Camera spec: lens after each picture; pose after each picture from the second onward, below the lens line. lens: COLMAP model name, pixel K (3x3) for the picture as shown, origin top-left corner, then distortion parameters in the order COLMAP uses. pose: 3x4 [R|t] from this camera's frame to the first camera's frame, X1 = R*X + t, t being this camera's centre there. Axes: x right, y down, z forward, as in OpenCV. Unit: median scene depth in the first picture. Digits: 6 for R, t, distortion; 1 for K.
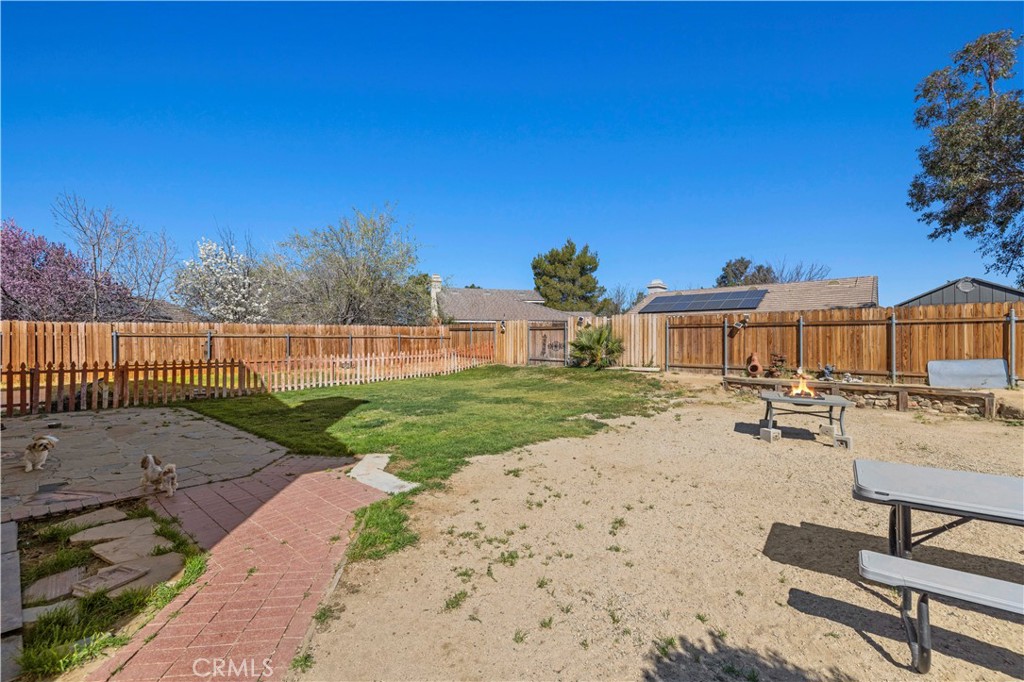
lens RADIAL K [[432.4, 0, 507.7], [0, 432.4, 341.0], [0, 0, 1]] dist [0.000859, 0.000160]
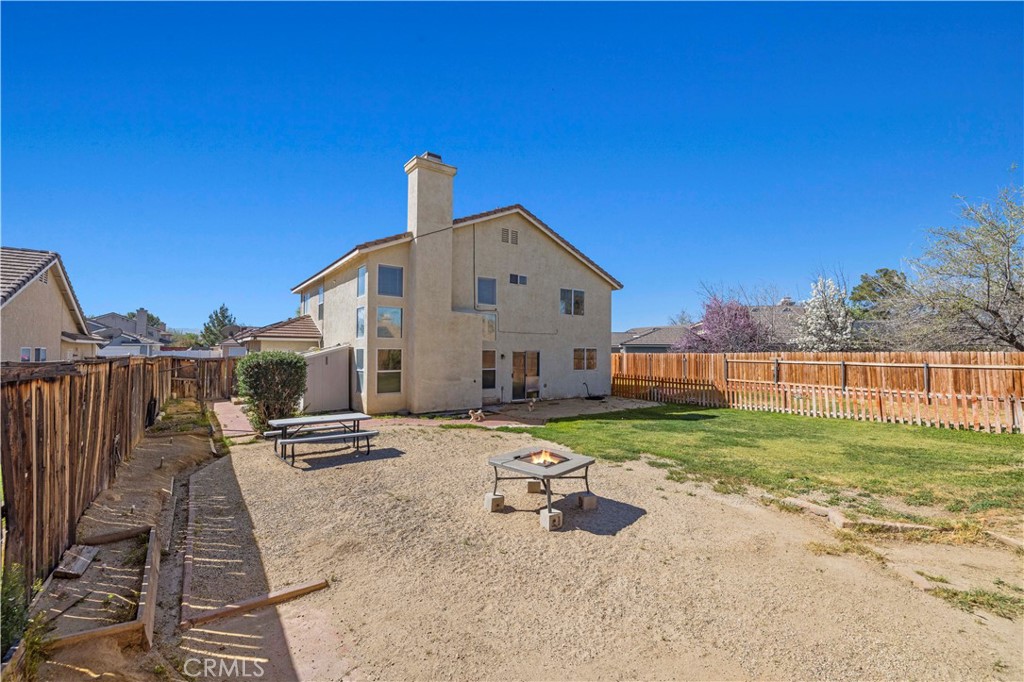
lens RADIAL K [[432.4, 0, 507.7], [0, 432.4, 341.0], [0, 0, 1]] dist [0.000859, 0.000160]
pose [[-0.232419, -0.024182, -0.972315, 0.771693], [-0.006033, 0.999707, -0.023421, -0.043241], [0.972597, 0.000423, -0.232497, 0.567774]]
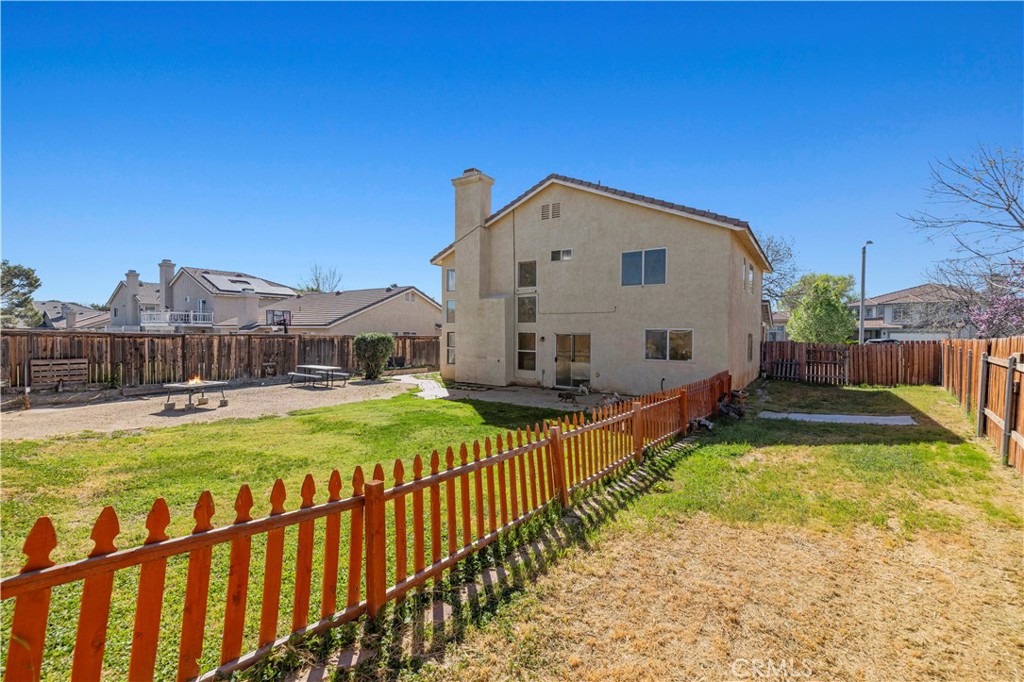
lens RADIAL K [[432.4, 0, 507.7], [0, 432.4, 341.0], [0, 0, 1]] dist [0.000859, 0.000160]
pose [[-0.994311, -0.005011, -0.106400, -0.199673], [-0.007112, 0.999787, 0.019378, -0.044643], [0.106280, 0.020025, -0.994135, 1.445580]]
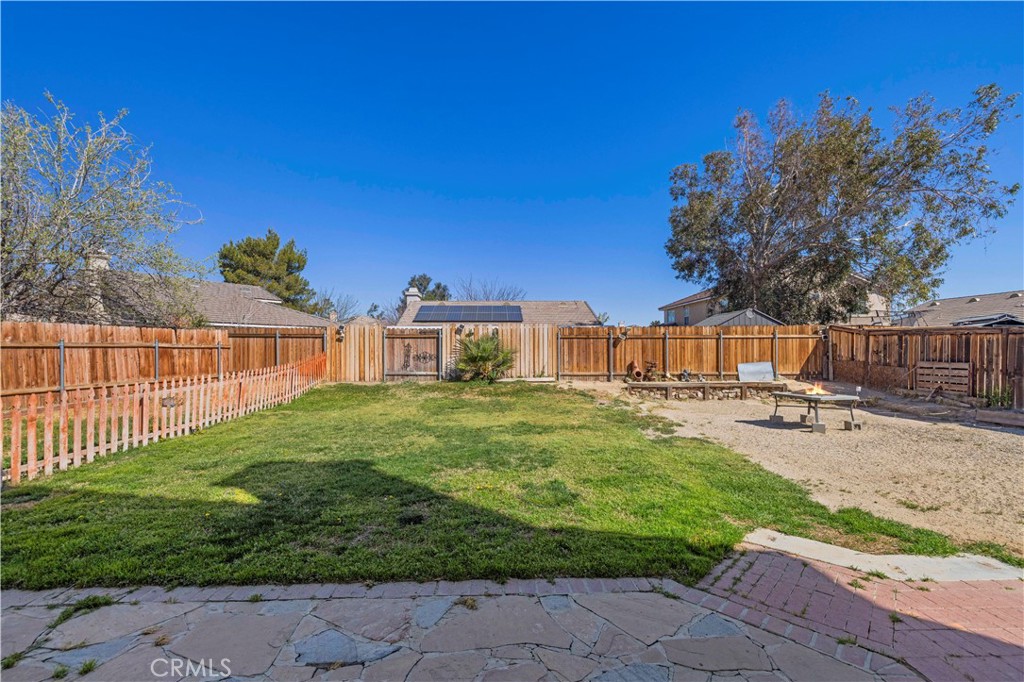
lens RADIAL K [[434.6, 0, 505.0], [0, 434.6, 351.3], [0, 0, 1]] dist [-0.000301, 0.000123]
pose [[0.730558, -0.005813, 0.682826, -0.432216], [0.003883, 0.999983, 0.004358, -0.004536], [-0.682840, -0.000532, 0.730568, 0.339305]]
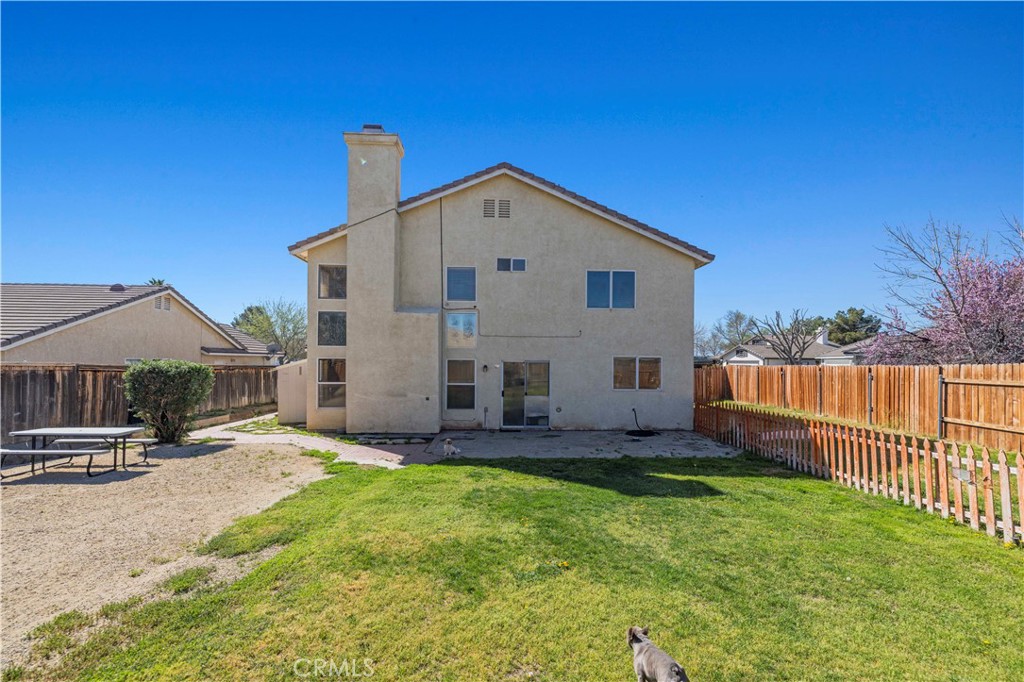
lens RADIAL K [[442.0, 0, 509.2], [0, 442.0, 359.6], [0, 0, 1]] dist [0.002704, 0.000191]
pose [[-0.731999, -0.008558, -0.681252, 0.193657], [-0.006587, 0.999963, -0.005483, -0.041534], [0.681274, 0.000474, -0.732028, 1.005888]]
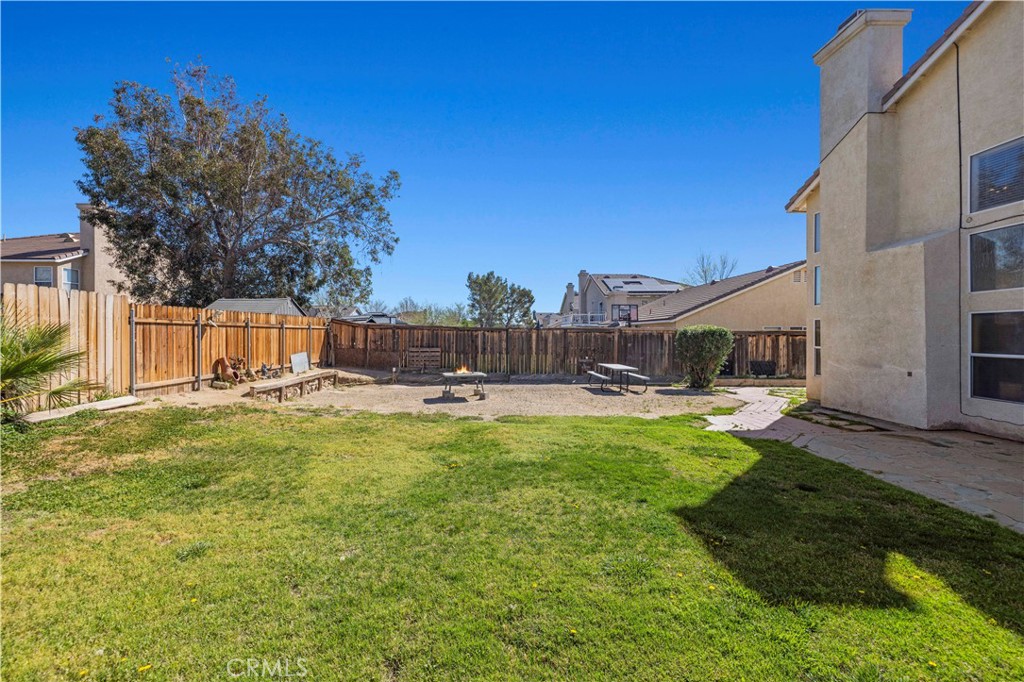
lens RADIAL K [[437.7, 0, 505.3], [0, 437.7, 335.2], [0, 0, 1]] dist [0.003679, 0.000287]
pose [[-0.667380, -0.003942, 0.744707, -0.383086], [-0.002492, 0.999992, 0.003060, -0.017868], [-0.744713, 0.000187, -0.667385, 1.032701]]
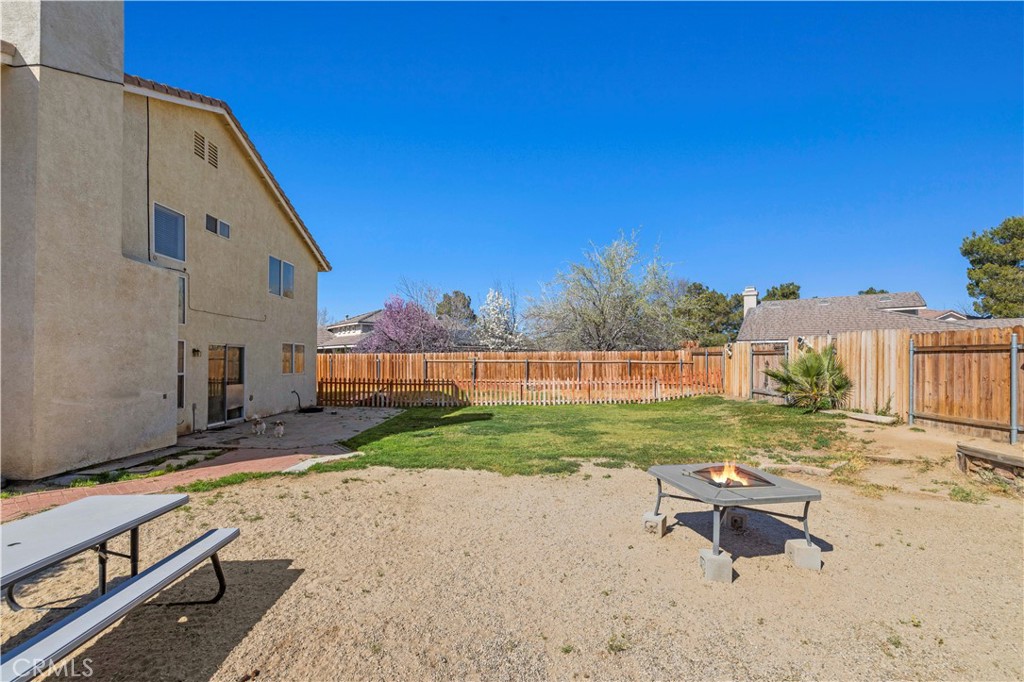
lens RADIAL K [[438.5, 0, 510.2], [0, 438.5, 359.1], [0, 0, 1]] dist [0.000600, 0.000353]
pose [[0.653907, 0.000221, -0.756575, 0.471402], [-0.004376, 0.999984, -0.003490, -0.016471], [0.756562, 0.005593, 0.653898, 0.186718]]
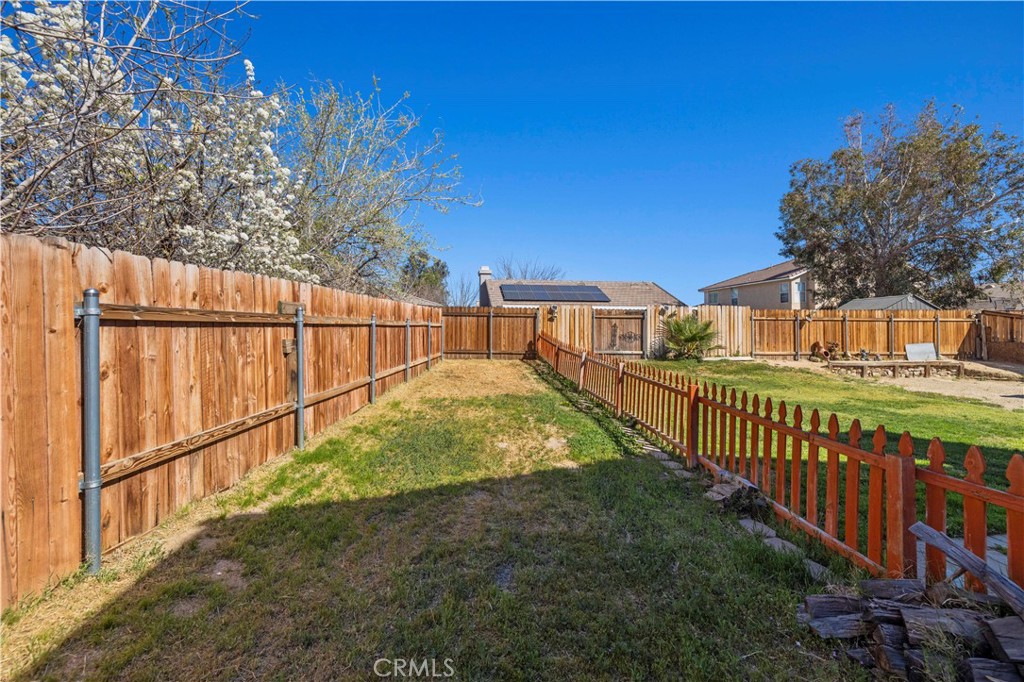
lens RADIAL K [[440.4, 0, 505.2], [0, 440.4, 318.8], [0, 0, 1]] dist [0.003492, 0.000518]
pose [[0.673496, 0.016585, 0.739005, -0.884048], [-0.003419, 0.999807, -0.019322, -0.009381], [-0.739183, 0.010487, 0.673423, 0.720422]]
